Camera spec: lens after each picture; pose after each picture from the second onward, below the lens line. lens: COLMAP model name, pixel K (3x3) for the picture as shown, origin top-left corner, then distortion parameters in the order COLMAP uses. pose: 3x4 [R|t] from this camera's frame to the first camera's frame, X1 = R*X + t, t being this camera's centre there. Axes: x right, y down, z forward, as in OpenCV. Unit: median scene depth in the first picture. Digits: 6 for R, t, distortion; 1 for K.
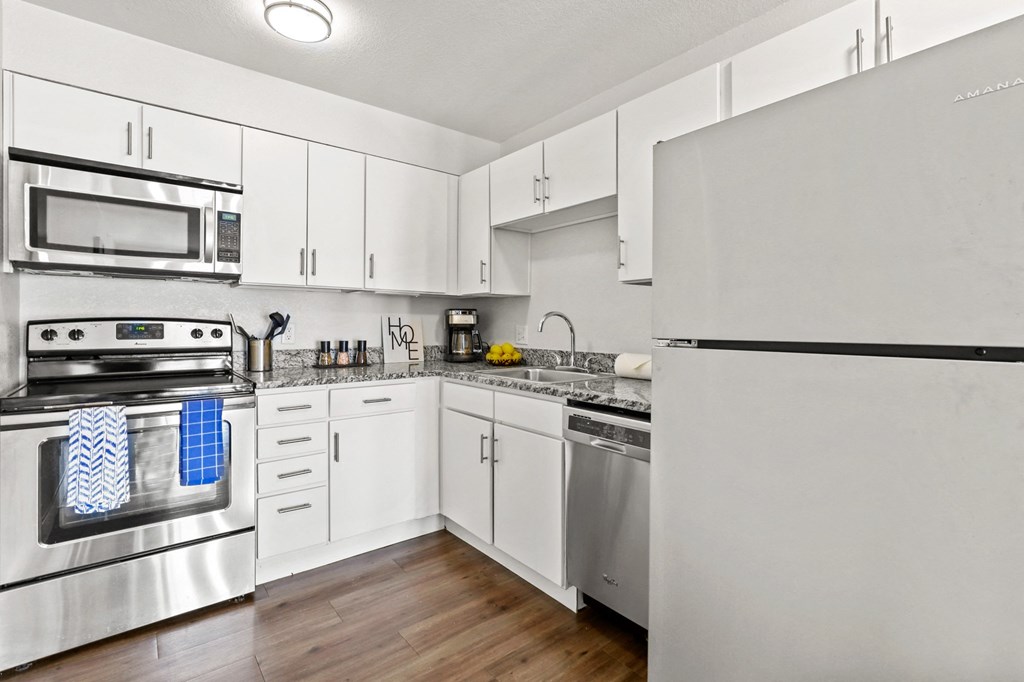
lens RADIAL K [[474.5, 0, 511.5], [0, 474.5, 323.7], [0, 0, 1]] dist [-0.007738, 0.001638]
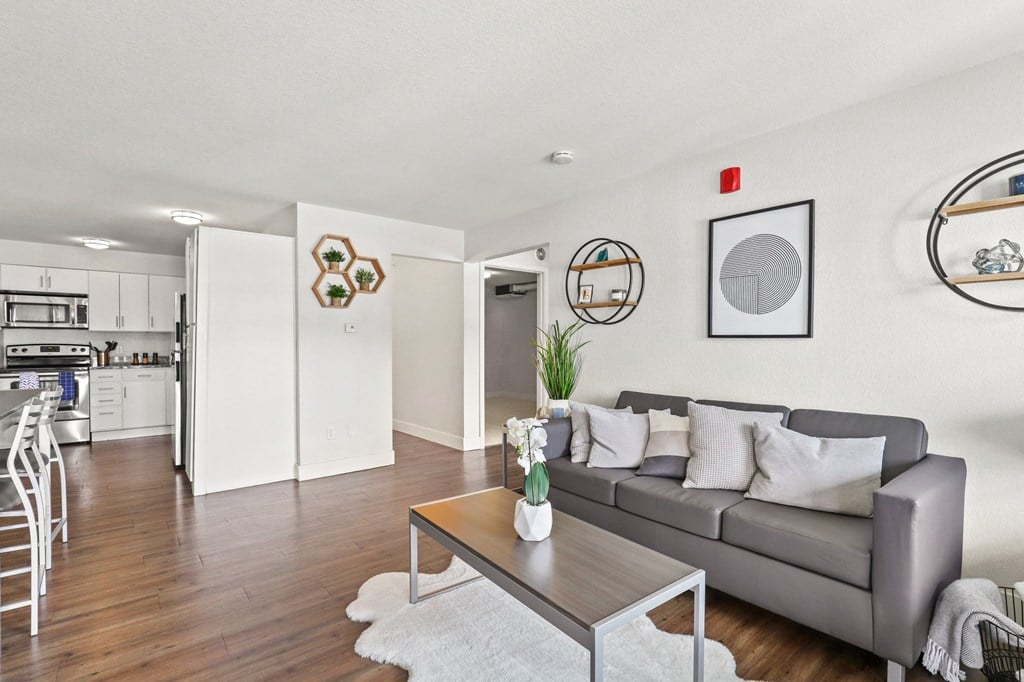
lens RADIAL K [[474.5, 0, 508.0], [0, 474.5, 344.4], [0, 0, 1]] dist [-0.007738, 0.001638]
pose [[0.999916, -0.002955, 0.012607, 1.801146], [0.002846, 0.999959, 0.008641, -0.026459], [-0.012632, -0.008604, 0.999883, -1.727768]]
